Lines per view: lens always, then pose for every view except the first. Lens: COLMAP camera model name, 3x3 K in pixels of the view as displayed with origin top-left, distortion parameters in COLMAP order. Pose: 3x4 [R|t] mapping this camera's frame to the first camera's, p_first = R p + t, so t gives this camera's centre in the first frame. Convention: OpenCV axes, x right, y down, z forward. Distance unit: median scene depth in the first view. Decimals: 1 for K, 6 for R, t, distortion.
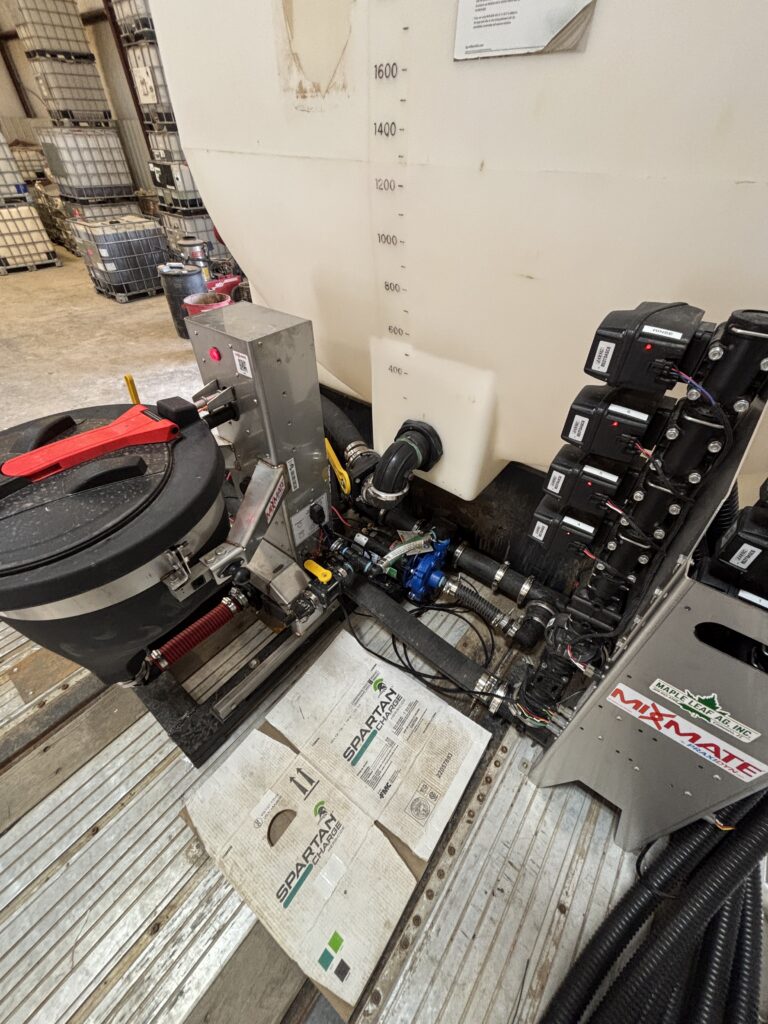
lens RADIAL K [[411.7, 0, 381.6], [0, 411.7, 512.4], [0, 0, 1]] dist [0.000943, 0.000362]
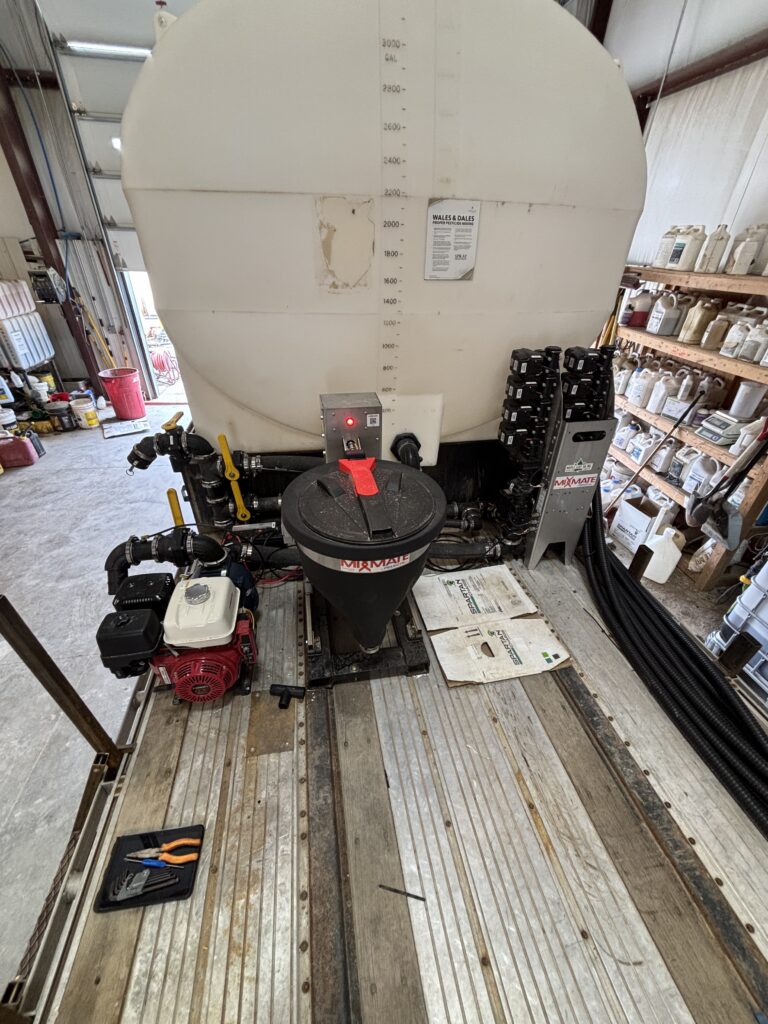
lens RADIAL K [[411.7, 0, 381.6], [0, 411.7, 512.4], [0, 0, 1]] dist [0.000943, 0.000362]
pose [[0.664765, -0.418447, 0.618861, -1.187945], [0.496214, 0.866586, 0.052927, -0.059854], [-0.558443, 0.271903, 0.783715, -0.250292]]
